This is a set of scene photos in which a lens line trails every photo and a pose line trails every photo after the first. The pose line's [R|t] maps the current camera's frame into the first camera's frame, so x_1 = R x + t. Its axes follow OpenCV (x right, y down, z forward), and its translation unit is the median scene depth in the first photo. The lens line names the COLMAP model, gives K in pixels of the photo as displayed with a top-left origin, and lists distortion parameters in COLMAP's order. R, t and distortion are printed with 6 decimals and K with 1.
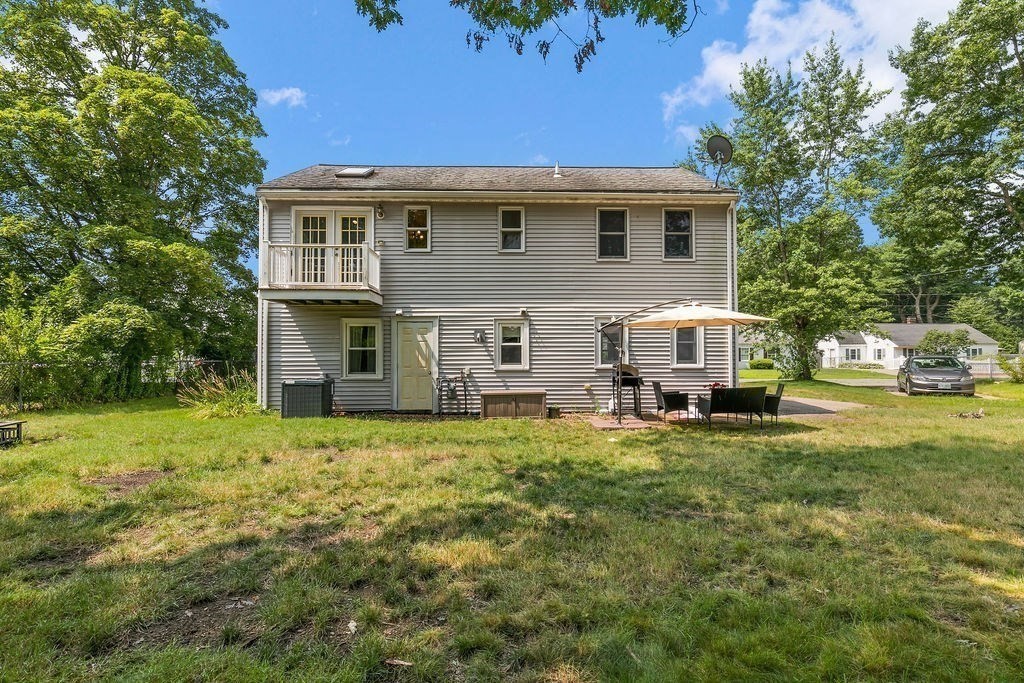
lens RADIAL K [[551.3, 0, 512.0], [0, 551.3, 341.5], [0, 0, 1]] dist [-0.000317, -0.000020]
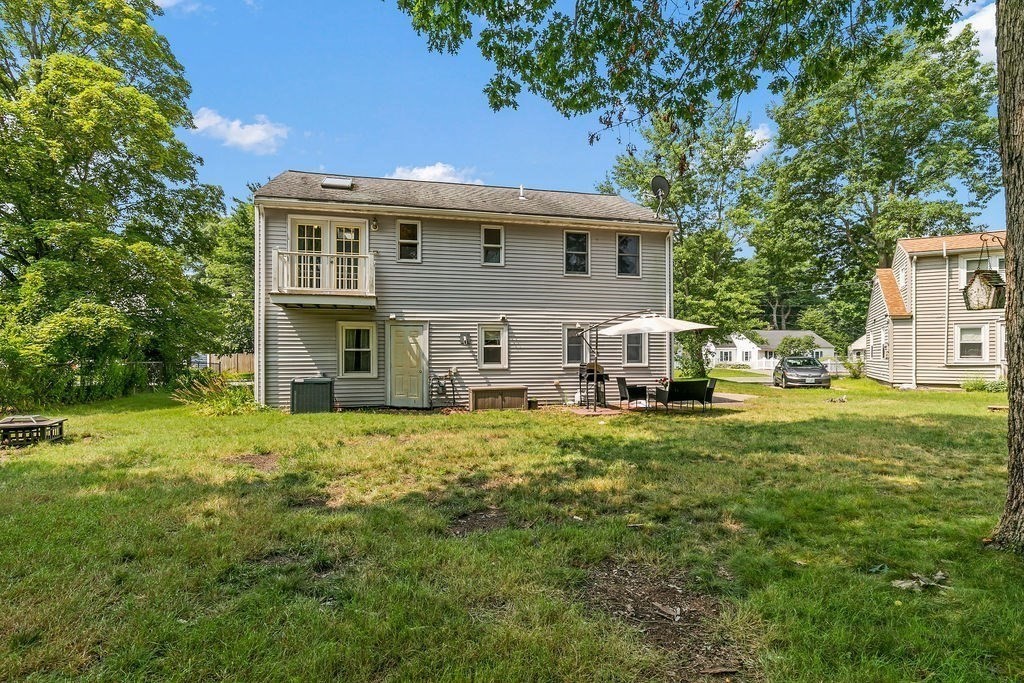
lens RADIAL K [[562.5, 0, 512.4], [0, 562.5, 349.8], [0, 0, 1]] dist [-0.002056, -0.000392]
pose [[0.976318, 0.003010, 0.216318, -0.211482], [-0.005435, 0.999929, 0.010617, -0.000202], [-0.216271, -0.011541, 0.976265, -0.147093]]
